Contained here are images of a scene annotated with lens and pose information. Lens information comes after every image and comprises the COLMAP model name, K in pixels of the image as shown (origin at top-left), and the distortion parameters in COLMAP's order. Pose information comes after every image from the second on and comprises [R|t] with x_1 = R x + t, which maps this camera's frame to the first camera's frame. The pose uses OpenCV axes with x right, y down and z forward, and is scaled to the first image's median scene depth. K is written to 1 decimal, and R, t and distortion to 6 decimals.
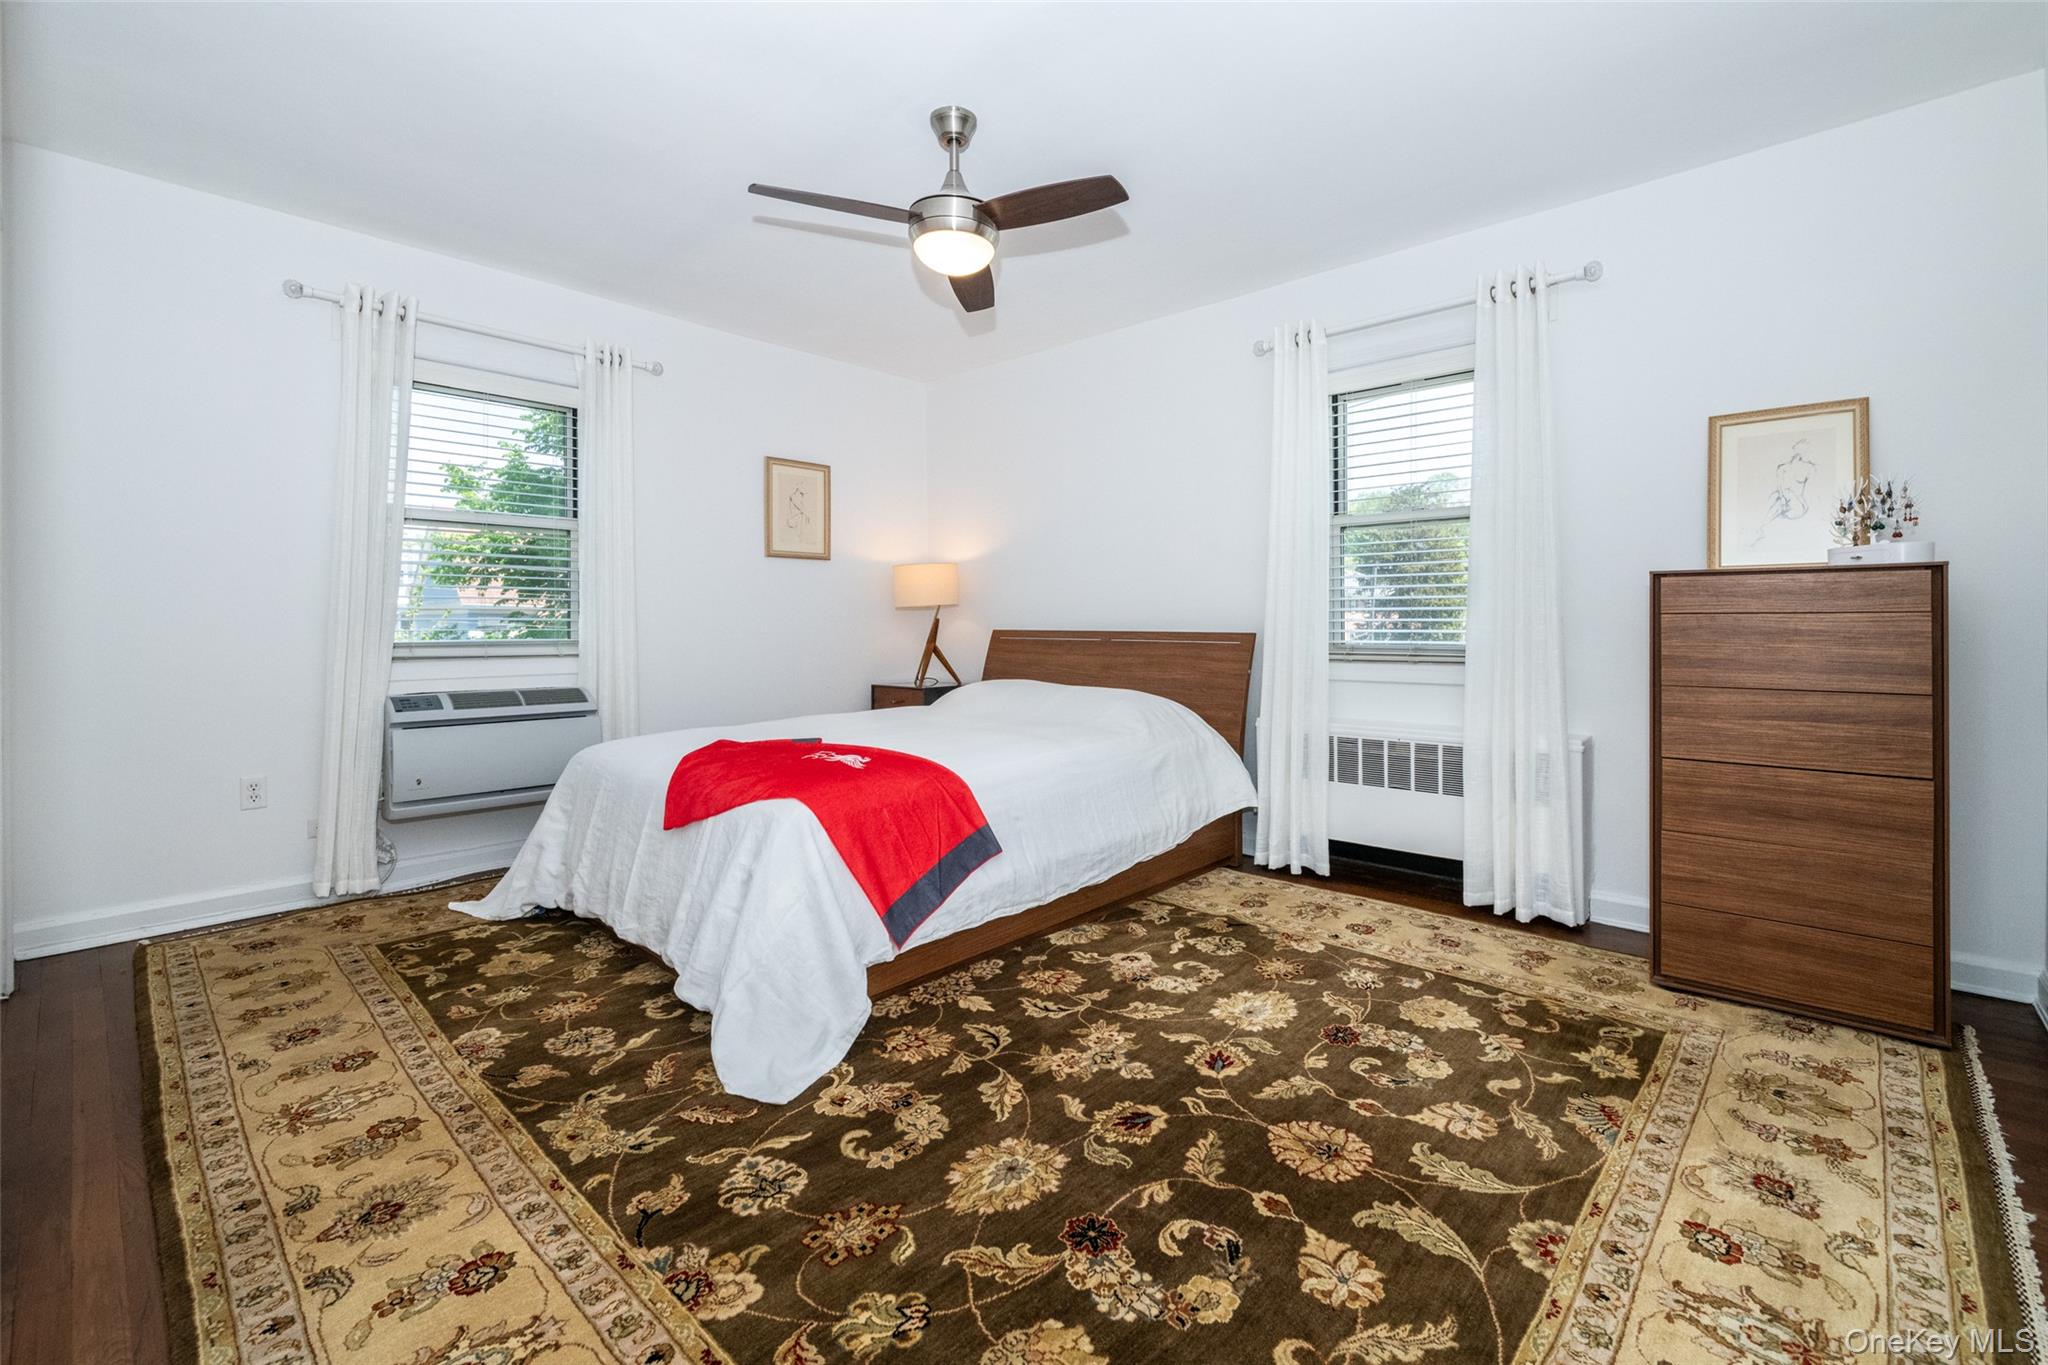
lens RADIAL K [[876.3, 0, 1004.4], [0, 876.3, 624.9], [0, 0, 1]] dist [-0.001443, -0.001280]
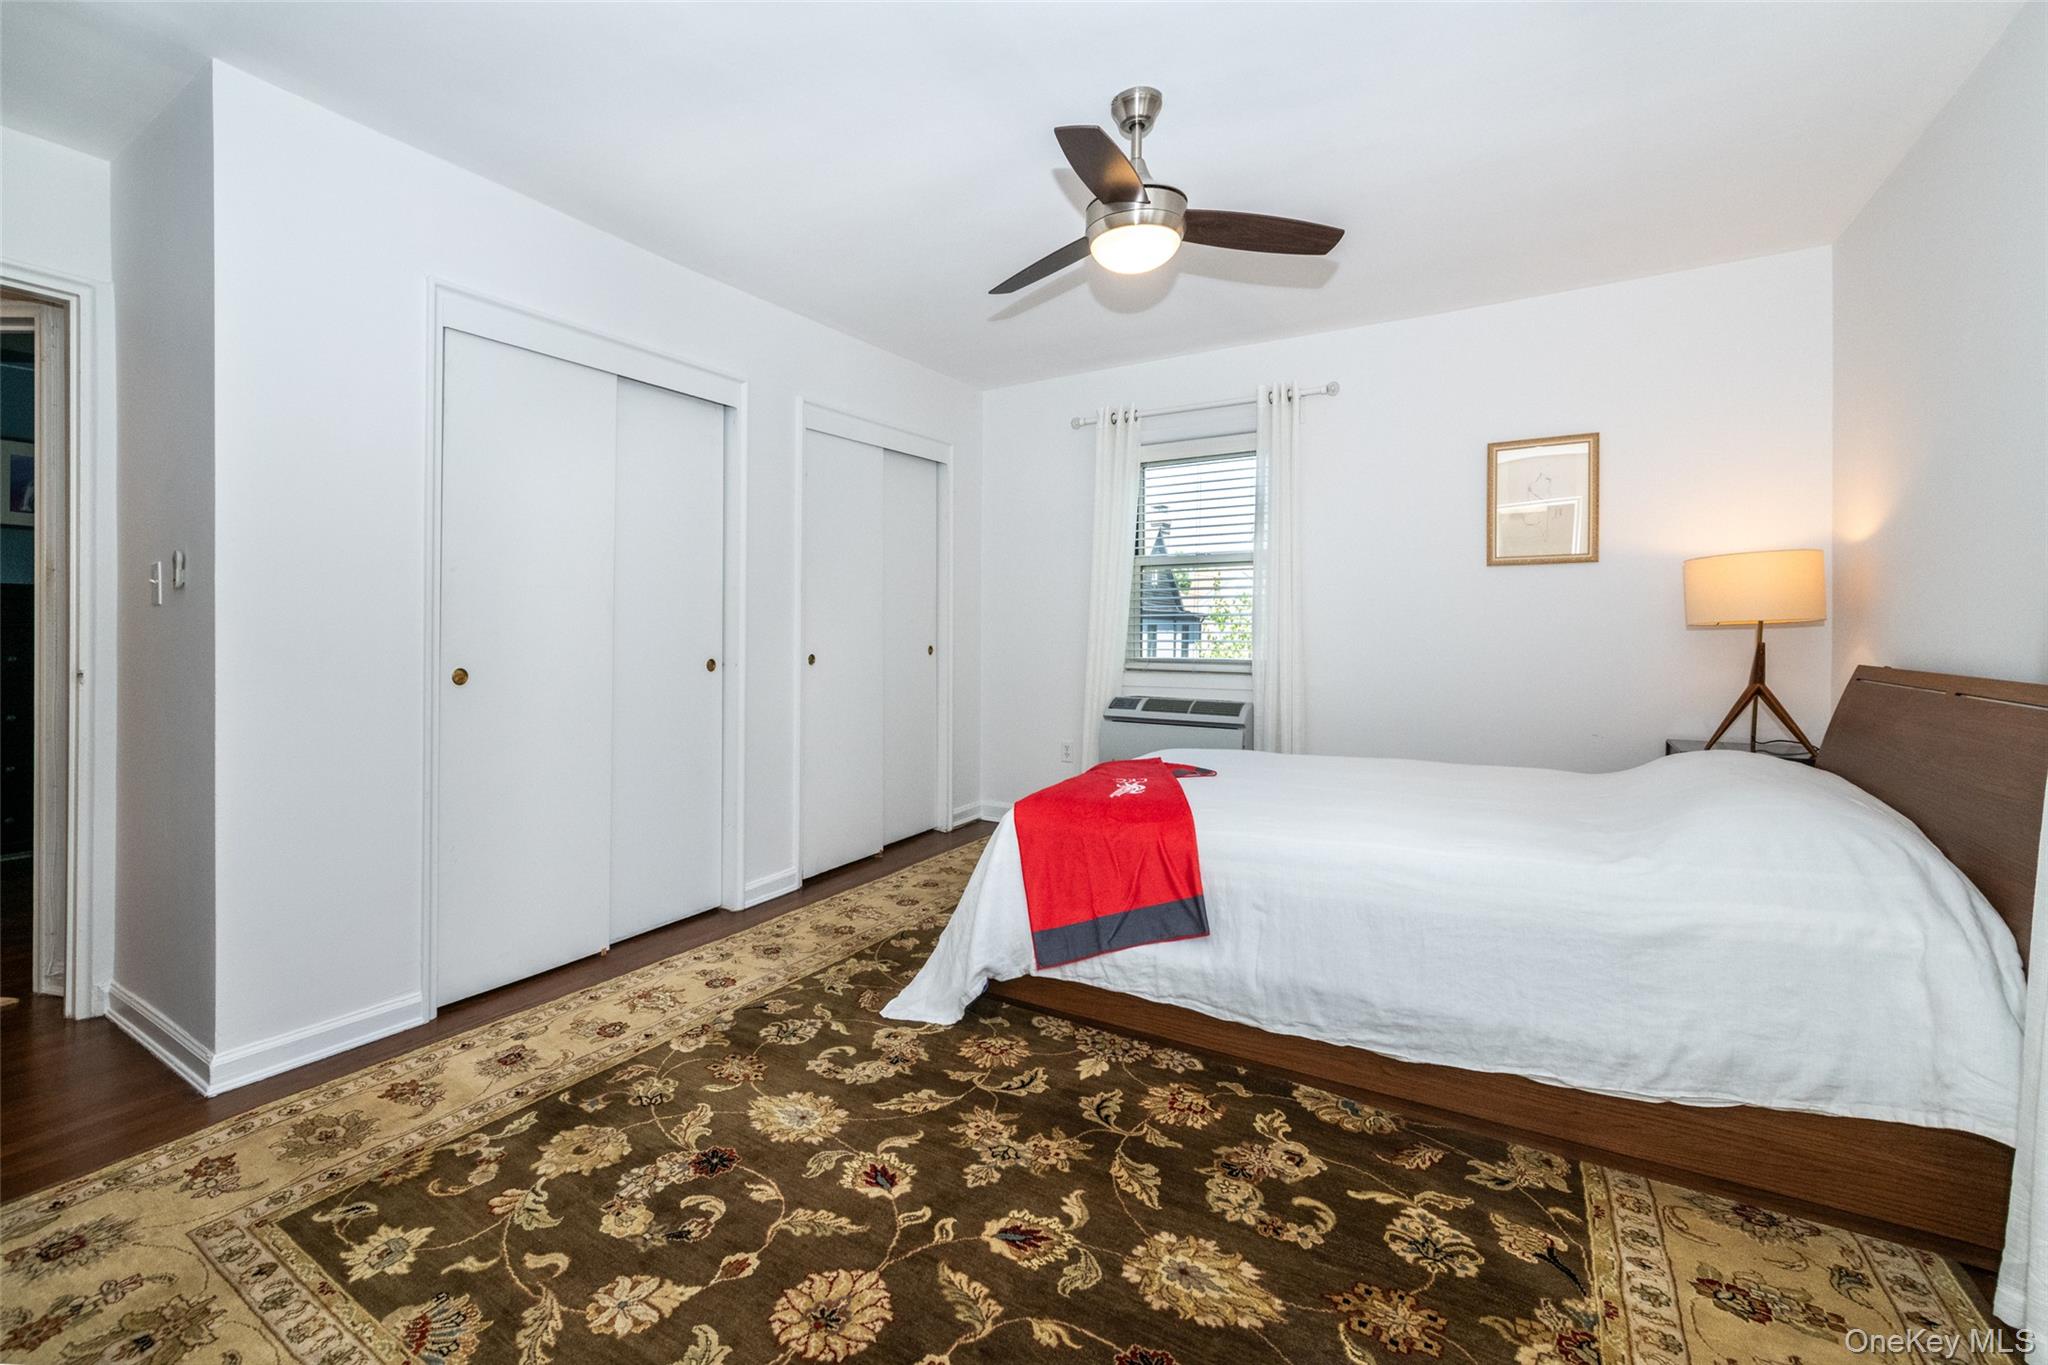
lens RADIAL K [[876.3, 0, 958.2], [0, 876.3, 629.8], [0, 0, 1]] dist [-0.001443, -0.001280]
pose [[0.179847, -0.003563, -0.983688, 1.010978], [-0.002013, 0.999990, -0.003990, -0.030068], [0.983692, 0.002698, 0.179838, 0.823630]]
